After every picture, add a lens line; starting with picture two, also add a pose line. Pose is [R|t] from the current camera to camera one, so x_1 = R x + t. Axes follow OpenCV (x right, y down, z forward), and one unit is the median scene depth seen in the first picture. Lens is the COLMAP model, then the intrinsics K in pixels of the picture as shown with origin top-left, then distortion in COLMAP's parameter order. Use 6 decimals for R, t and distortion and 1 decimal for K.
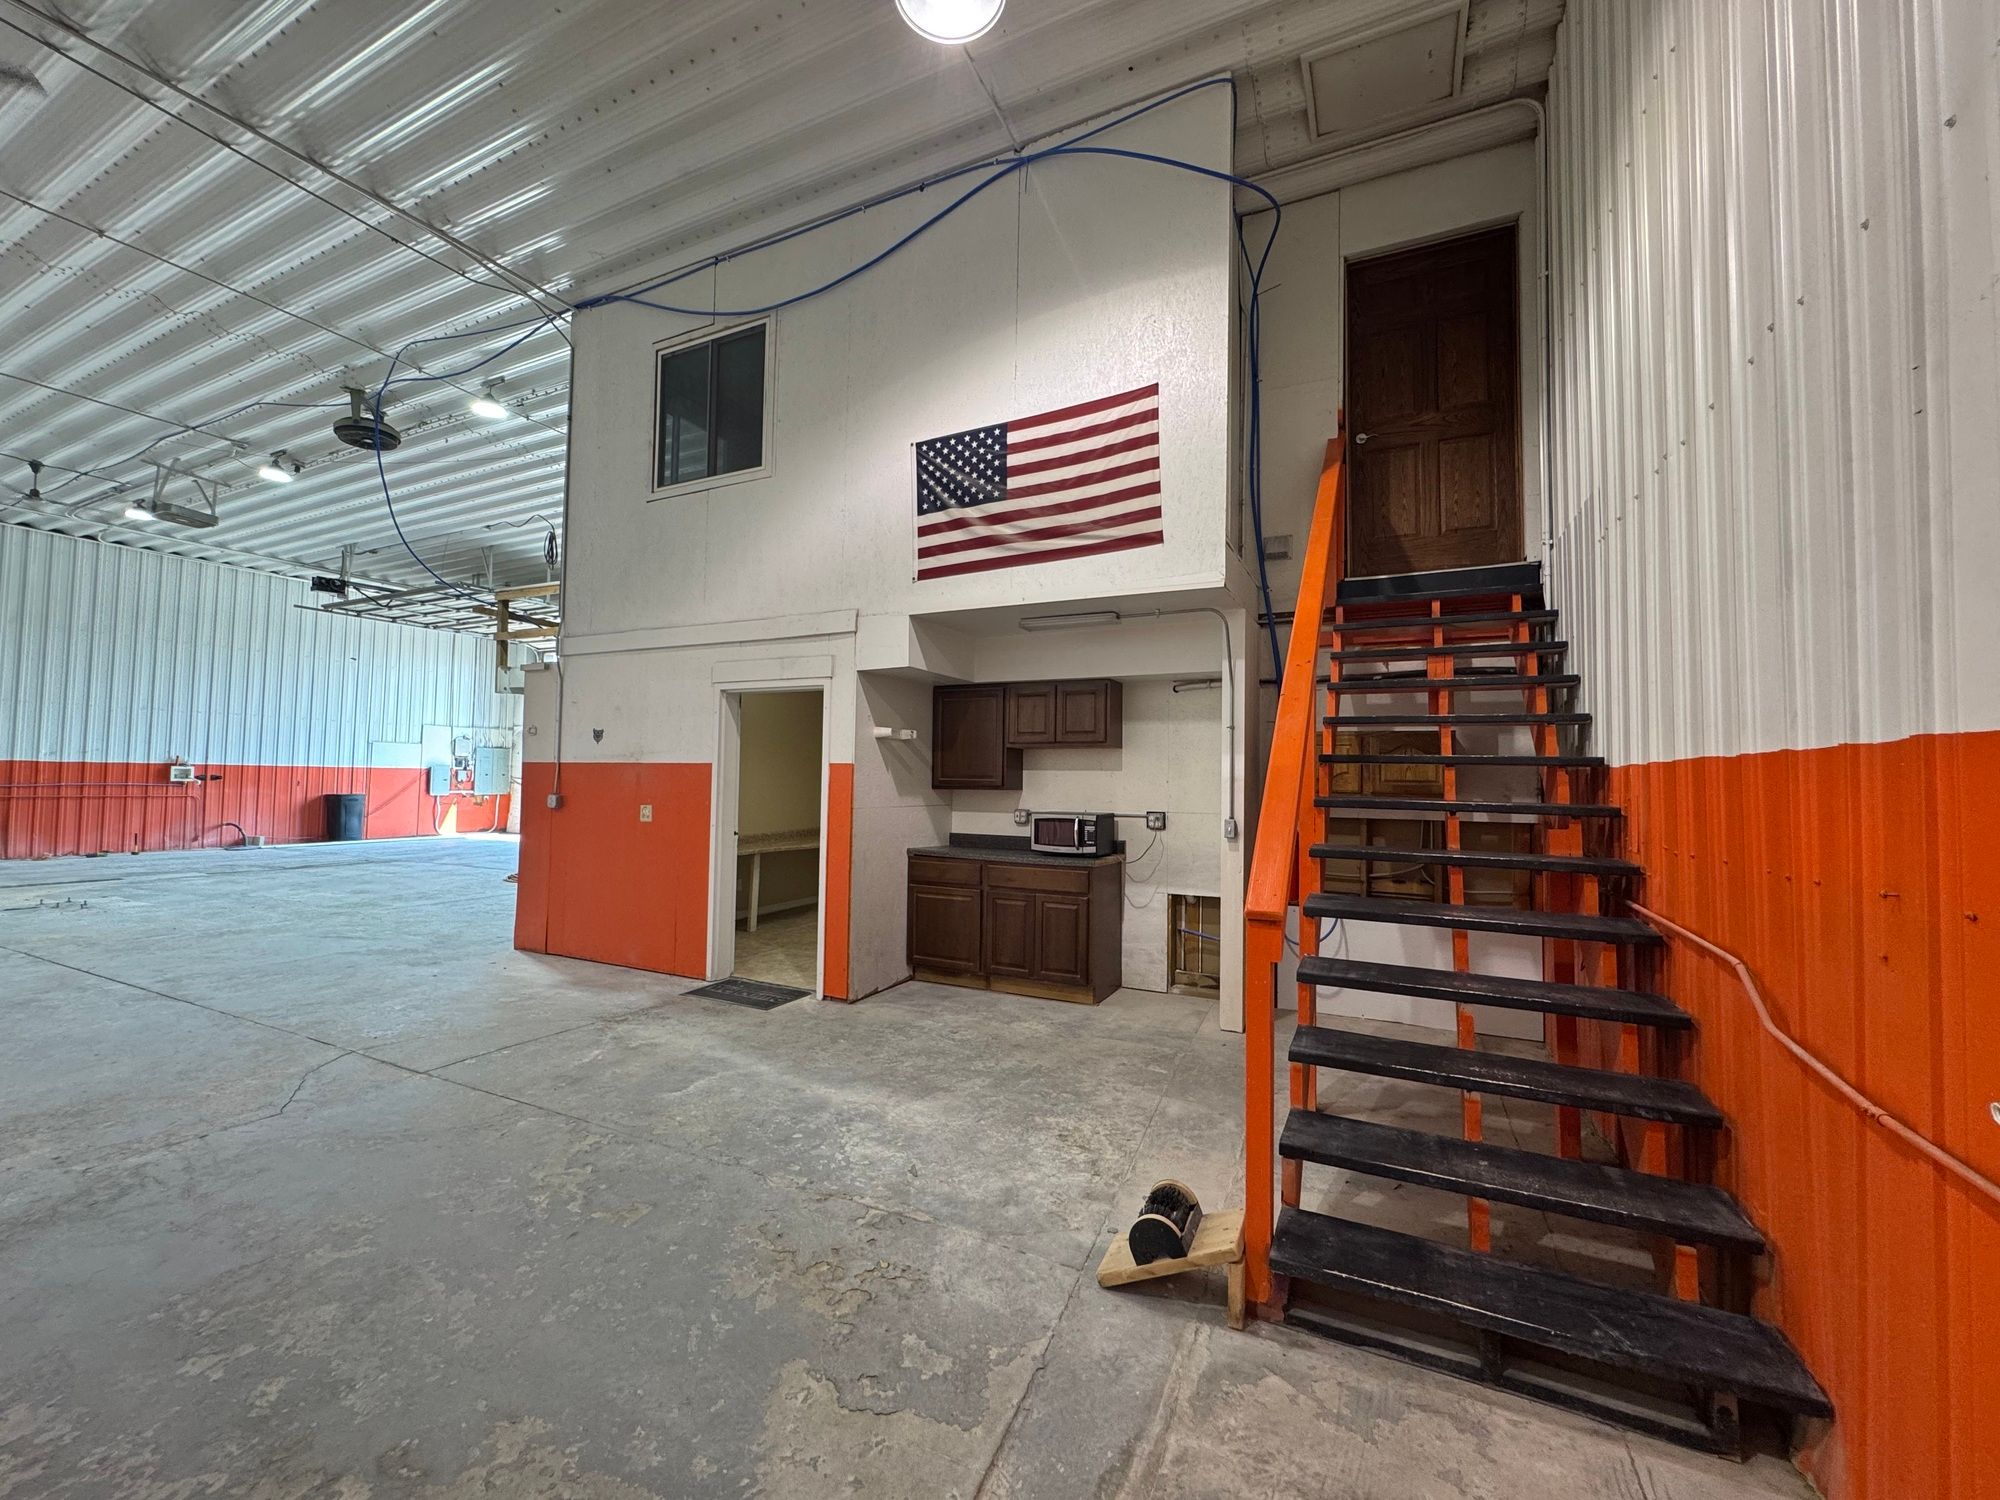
lens RADIAL K [[798.5, 0, 999.7], [0, 798.5, 754.0], [0, 0, 1]] dist [-0.003590, 0.000684]
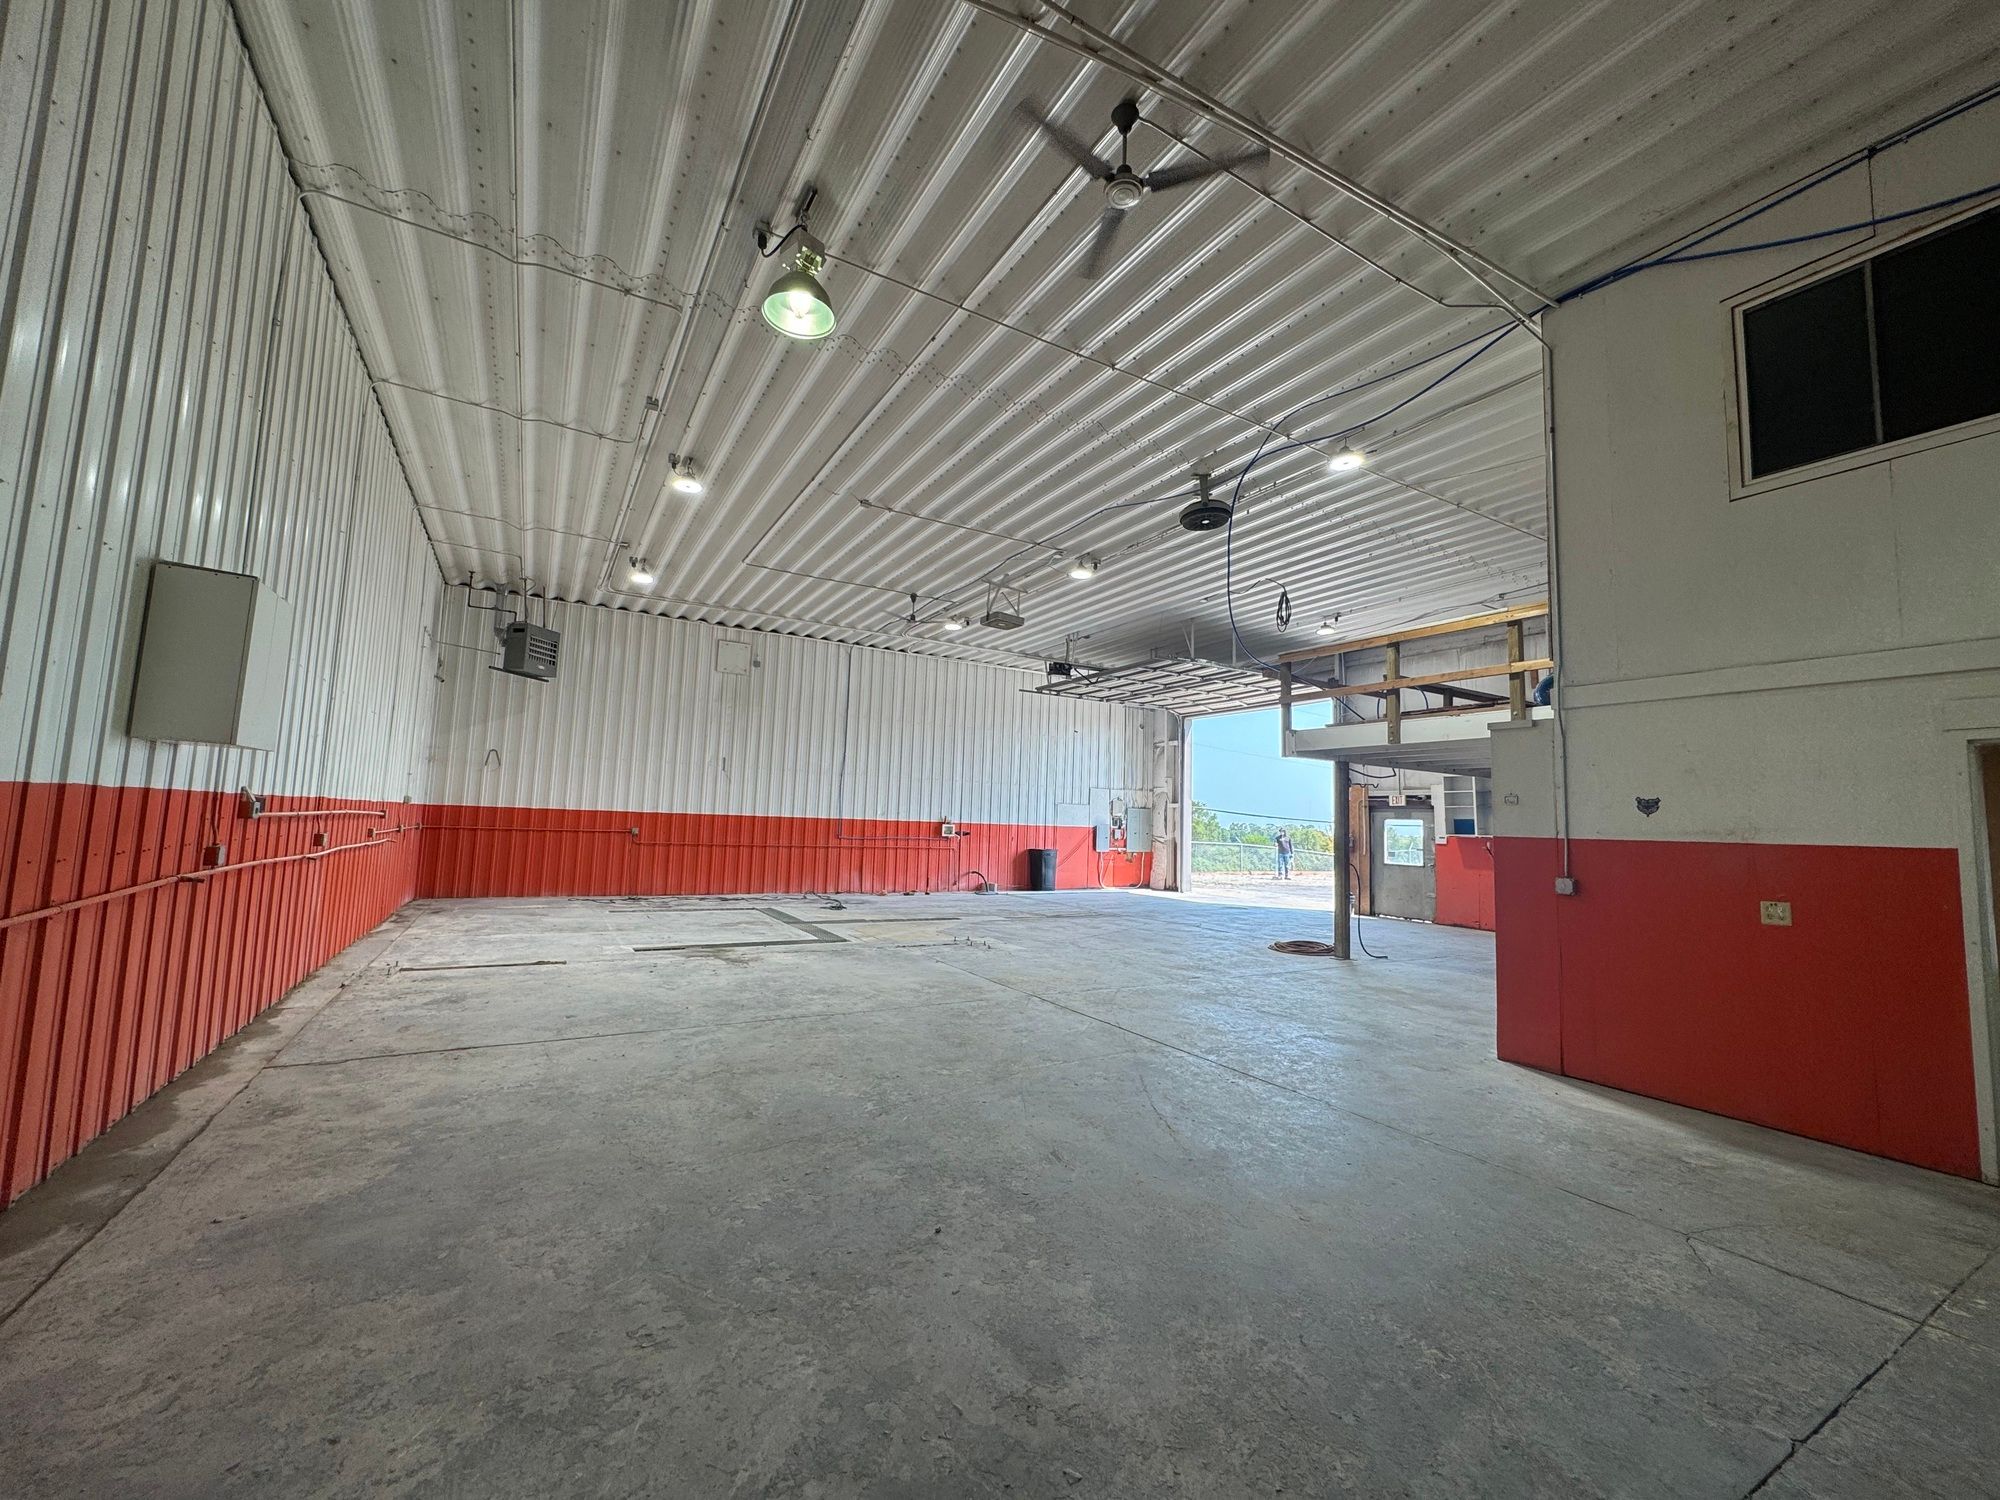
lens RADIAL K [[798.5, 0, 999.2], [0, 798.5, 751.4], [0, 0, 1]] dist [-0.003590, 0.000684]
pose [[0.833667, -0.037807, -0.550972, -0.270996], [-0.002729, 0.997360, -0.072567, -0.007983], [0.552261, 0.062001, 0.831363, -0.004036]]
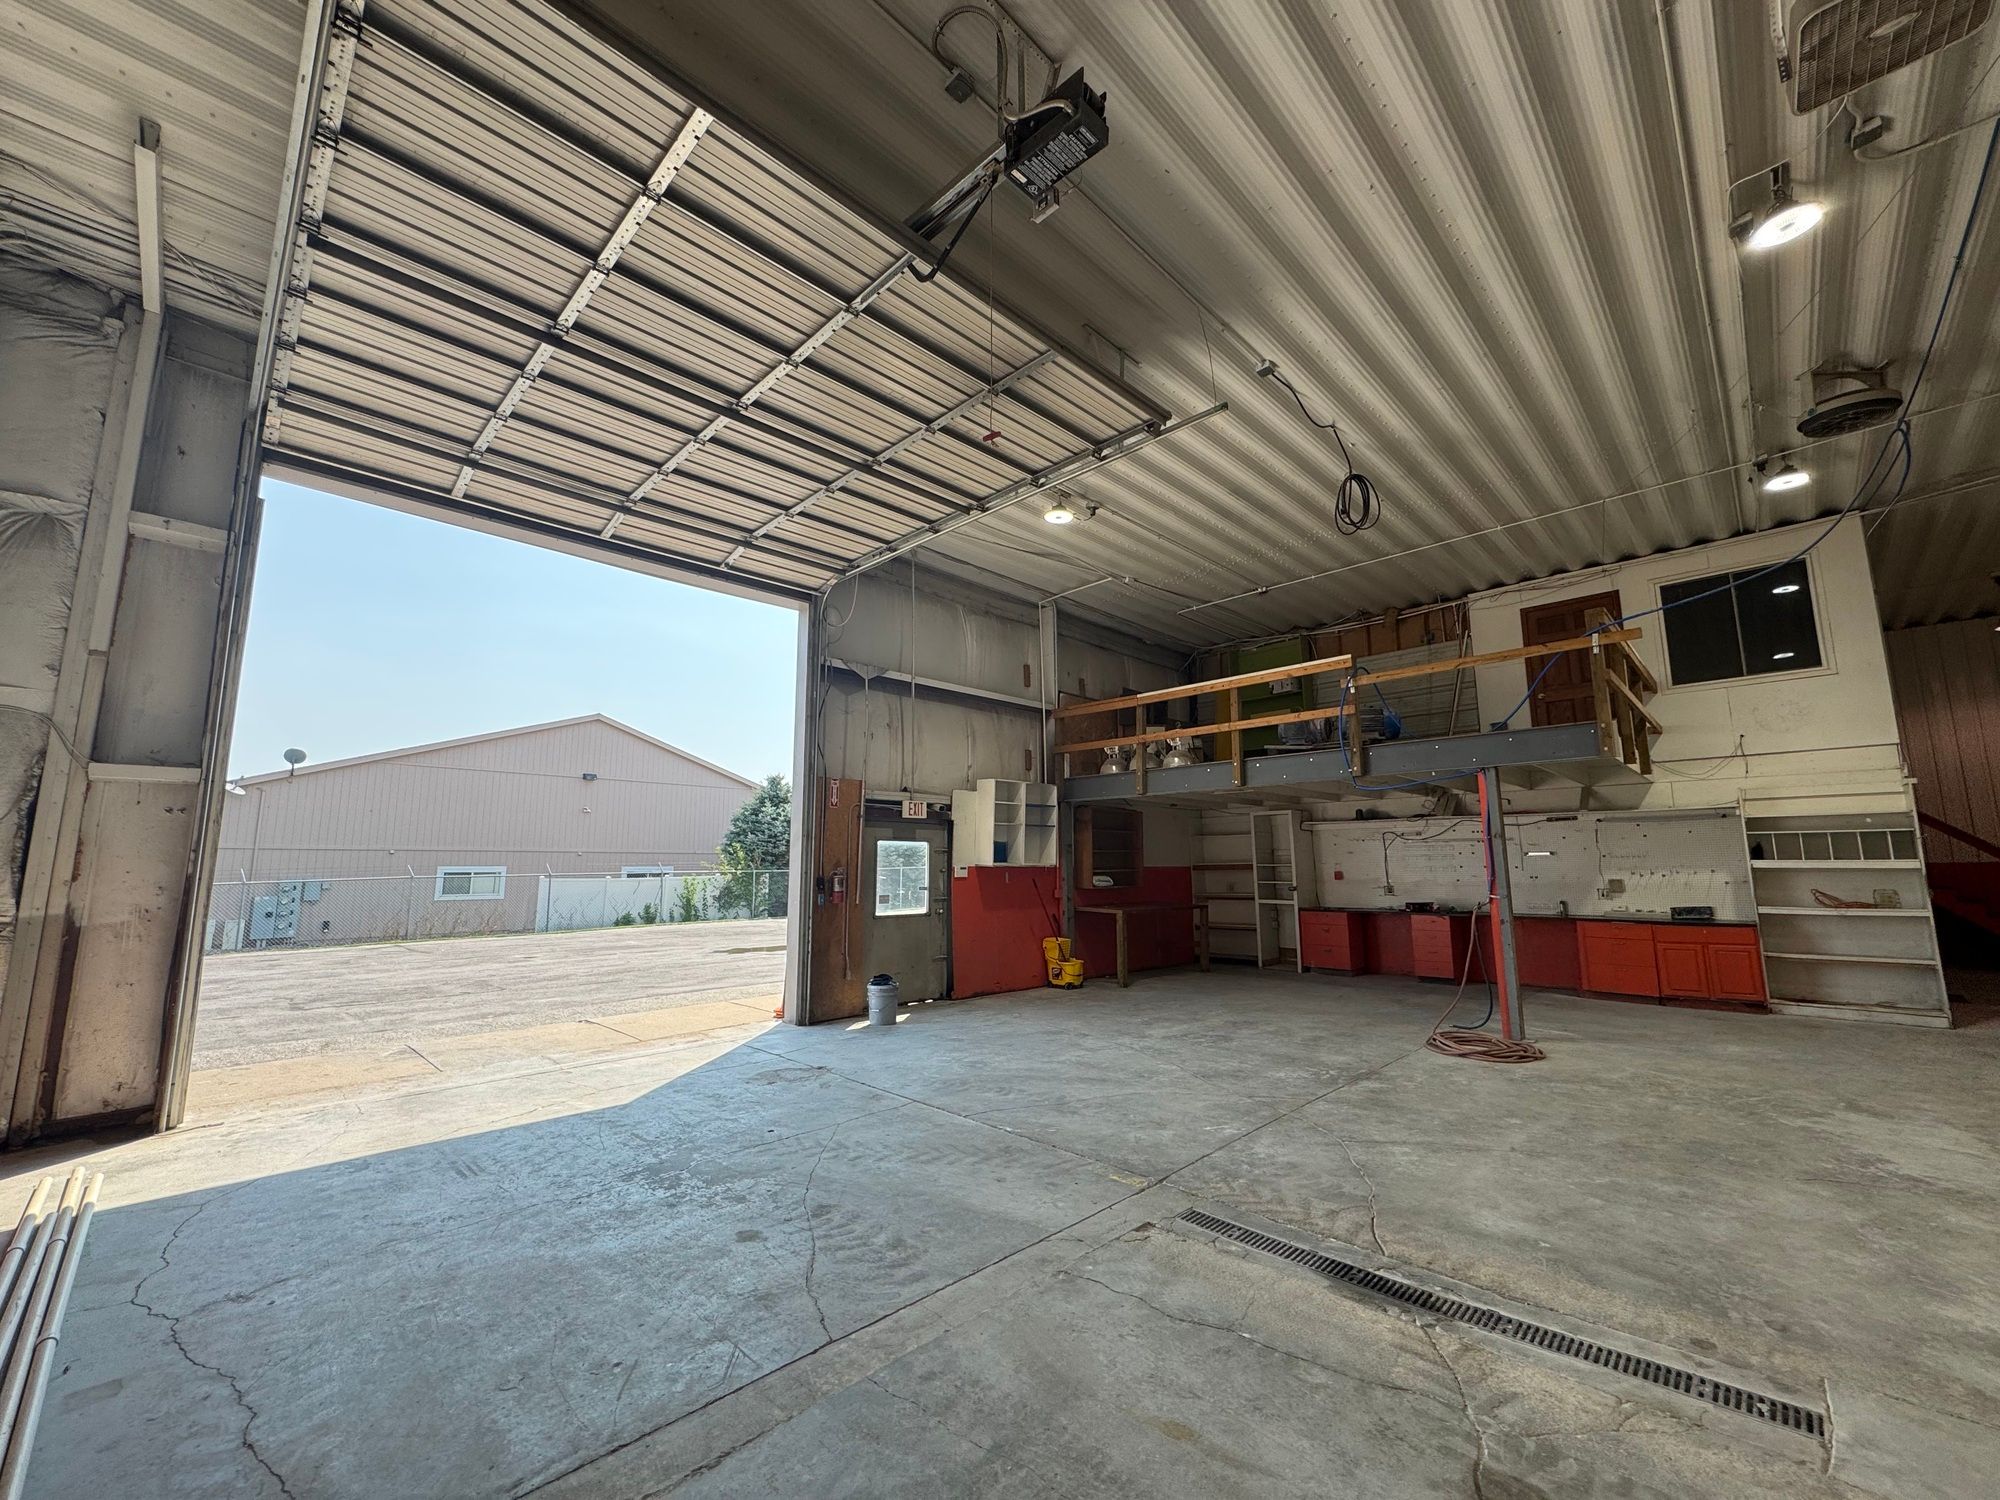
lens RADIAL K [[798.5, 0, 1001.7], [0, 798.5, 754.7], [0, 0, 1]] dist [-0.003590, 0.000684]
pose [[0.318176, 0.116475, 0.940849, -0.597752], [-0.026697, 0.993131, -0.113919, -0.001659], [-0.947656, 0.011128, 0.319100, 0.393212]]
